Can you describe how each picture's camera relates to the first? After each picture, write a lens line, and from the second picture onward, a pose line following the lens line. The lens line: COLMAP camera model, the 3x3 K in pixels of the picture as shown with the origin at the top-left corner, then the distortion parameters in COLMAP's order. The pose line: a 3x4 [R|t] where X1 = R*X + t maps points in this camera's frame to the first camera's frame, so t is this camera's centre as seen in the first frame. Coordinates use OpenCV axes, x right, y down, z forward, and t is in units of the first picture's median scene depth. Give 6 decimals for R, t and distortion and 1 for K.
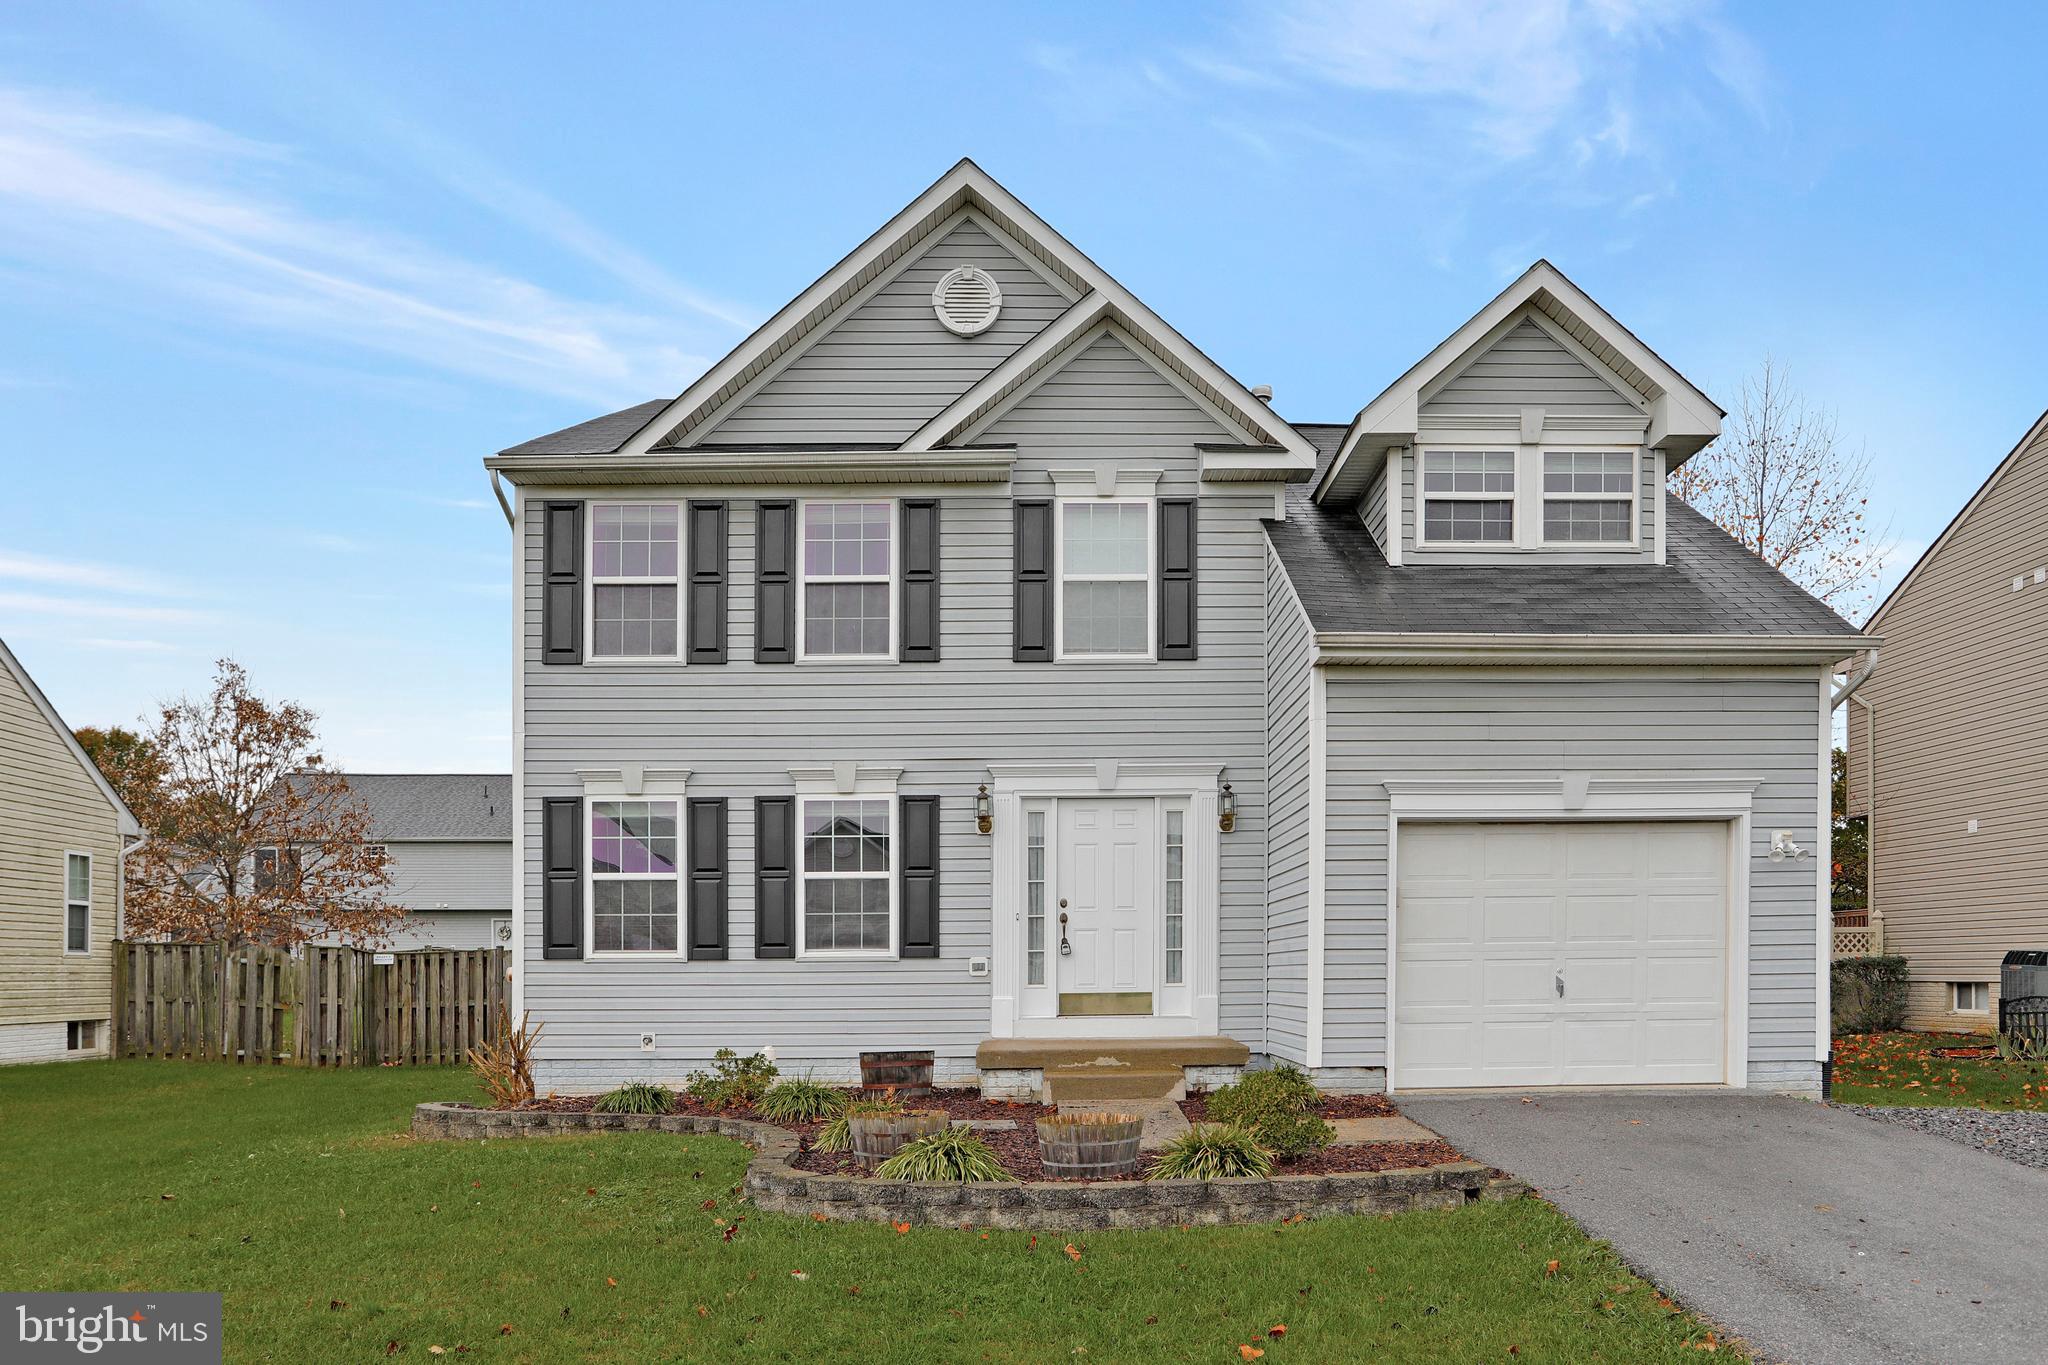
lens RADIAL K [[1399.2, 0, 1028.1], [0, 1399.2, 807.9], [0, 0, 1]] dist [-0.021422, 0.001258]
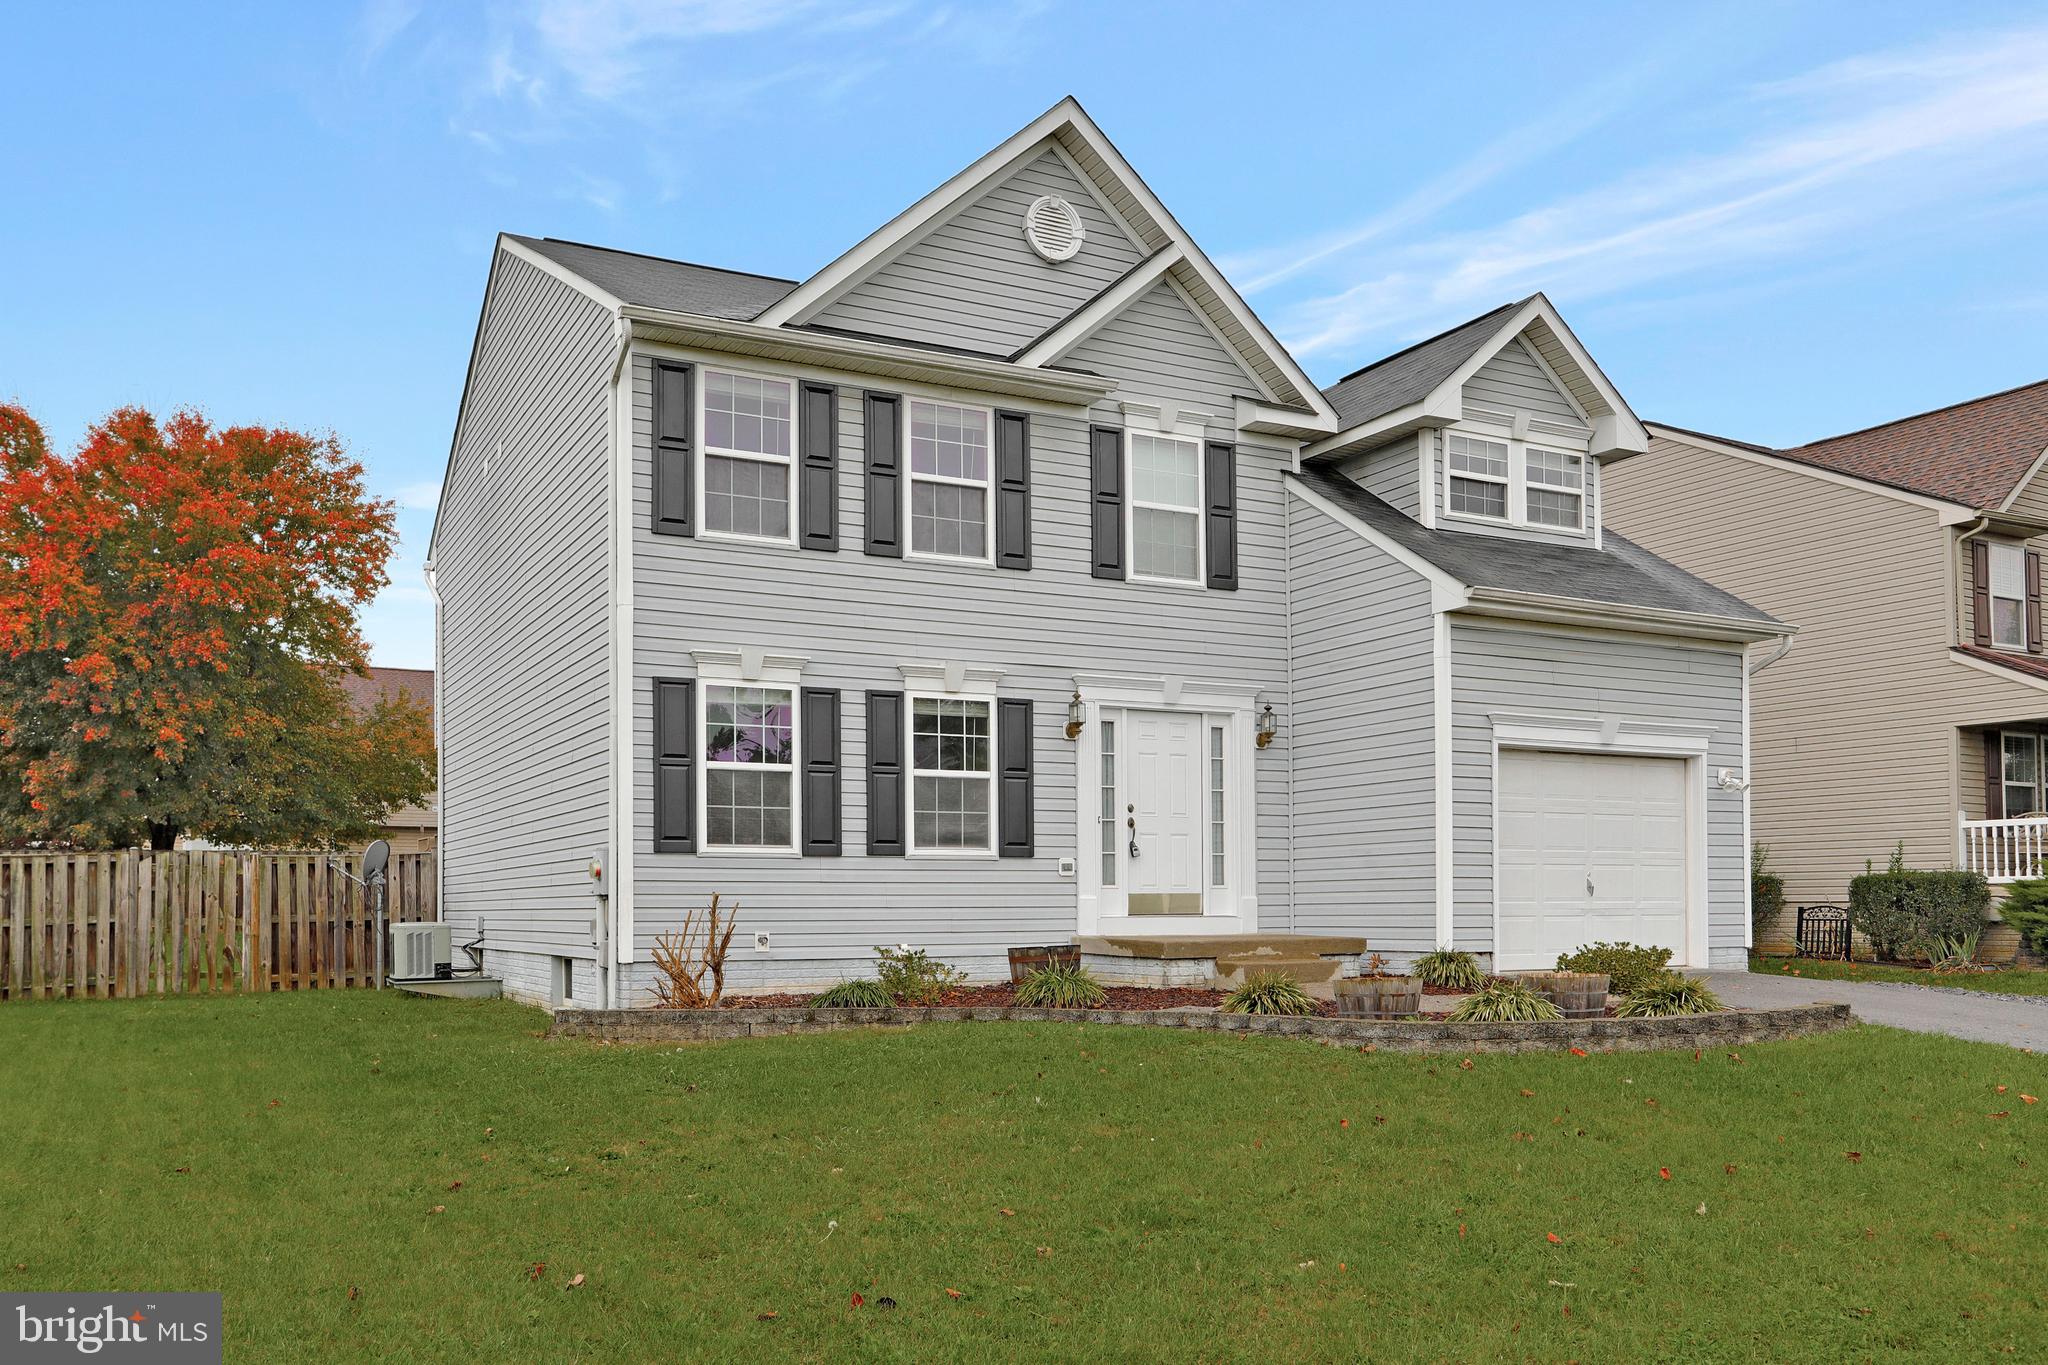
lens RADIAL K [[1531.9, 0, 1022.4], [0, 1531.9, 650.1], [0, 0, 1]] dist [0.008954, 0.000693]
pose [[0.907577, 0.073238, 0.413448, -0.542218], [-0.053152, 0.996789, -0.059895, 0.022541], [-0.416507, 0.032384, 0.908556, -0.024786]]
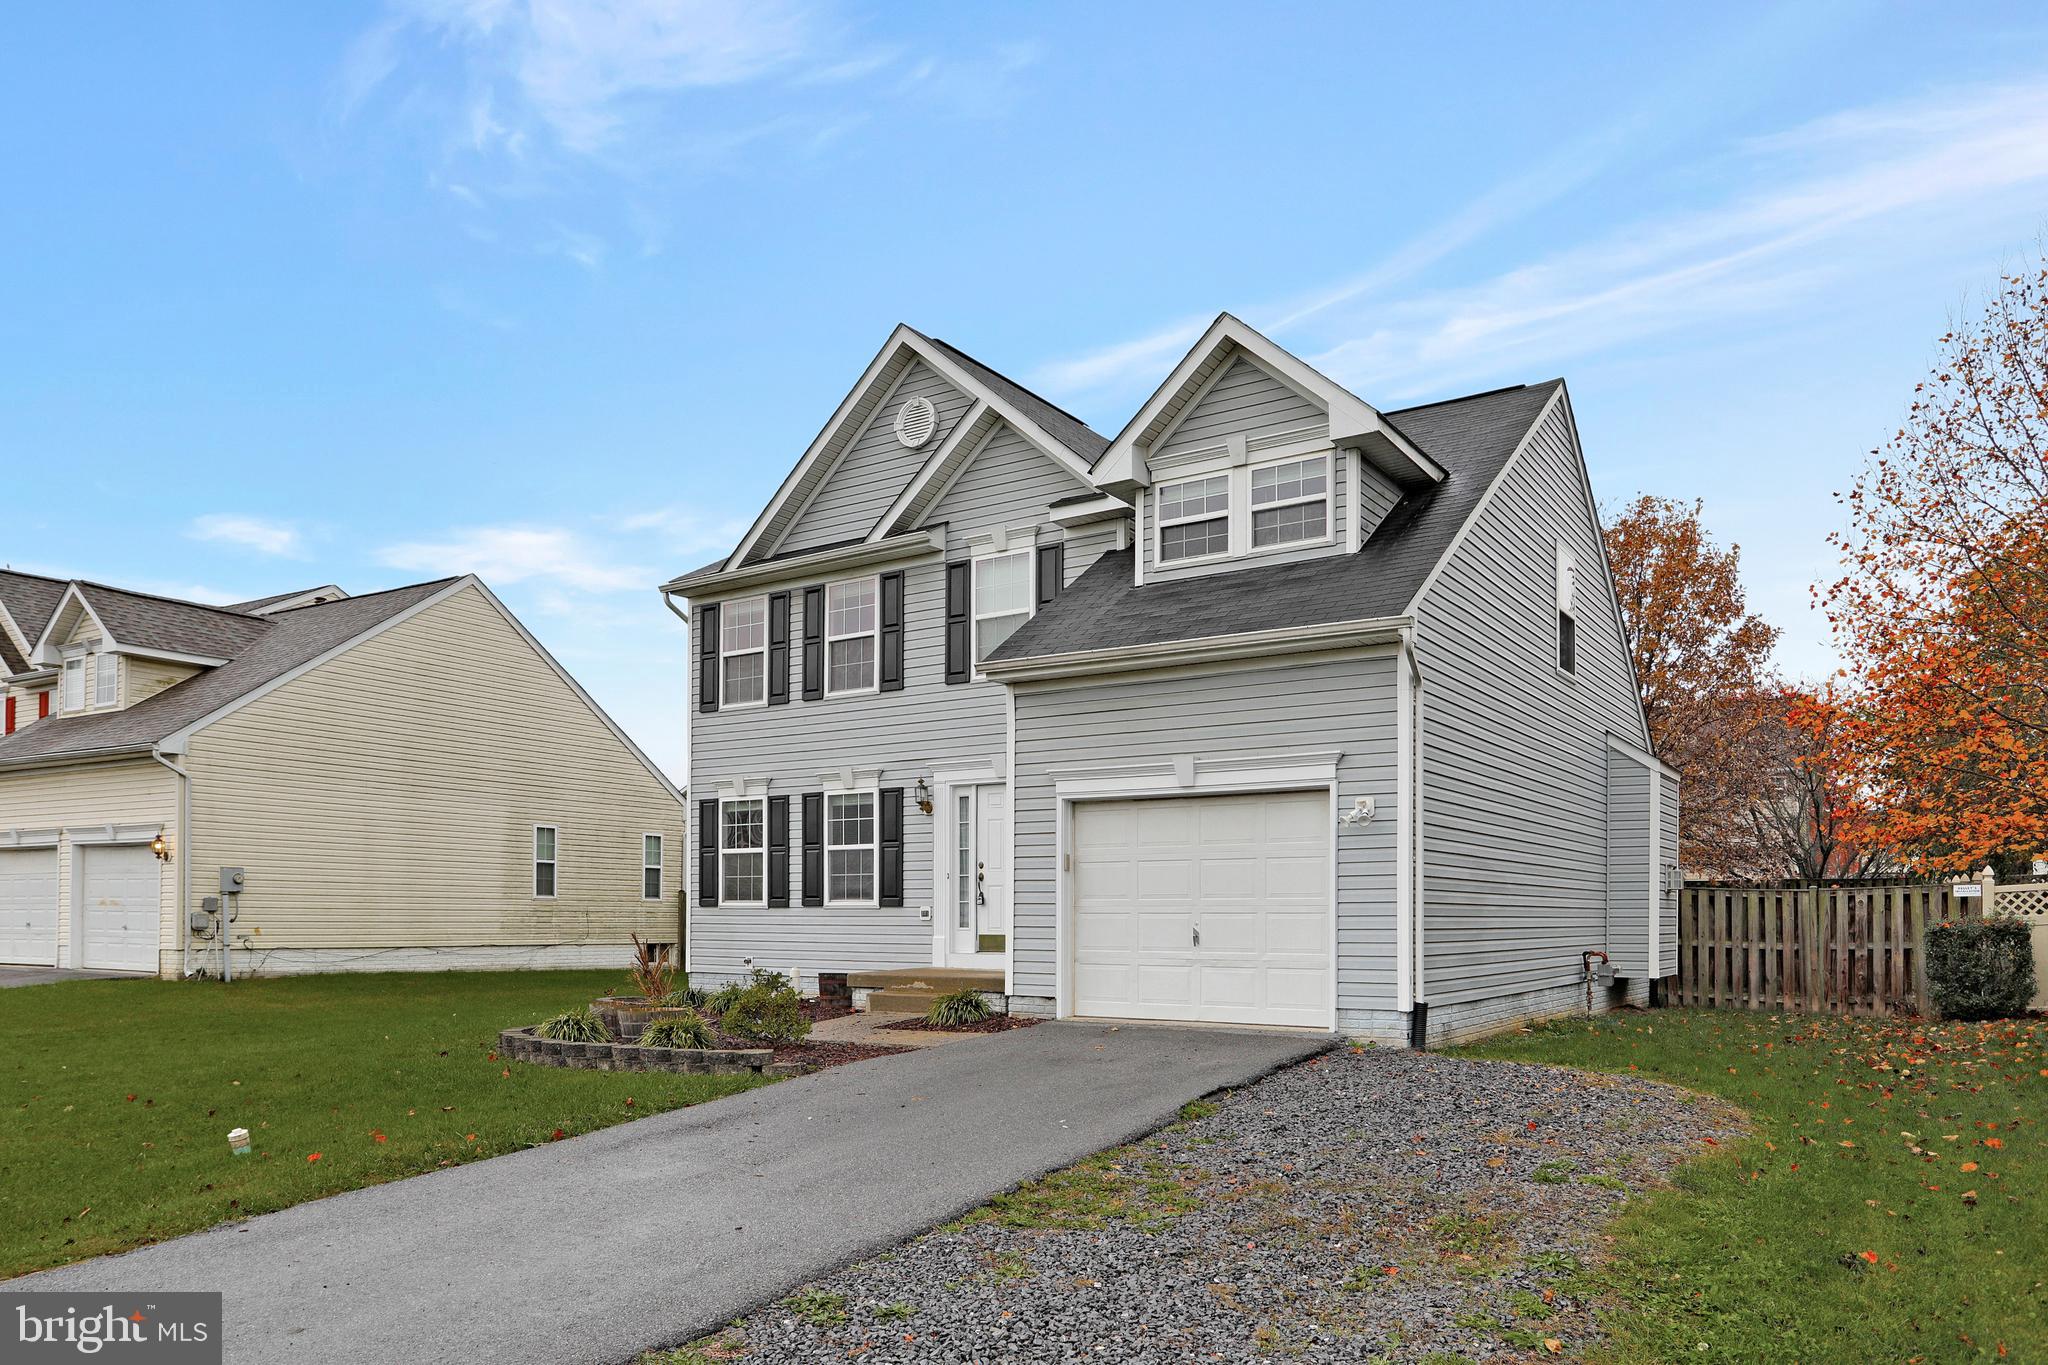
lens RADIAL K [[1387.5, 0, 1024.0], [0, 1387.5, 682.5], [0, 0, 1]] dist [-0.005314, -0.000524]
pose [[0.813180, -0.084954, -0.575778, 0.823413], [0.056328, 0.996133, -0.067423, -0.012839], [0.579280, 0.022395, 0.814821, -0.039856]]
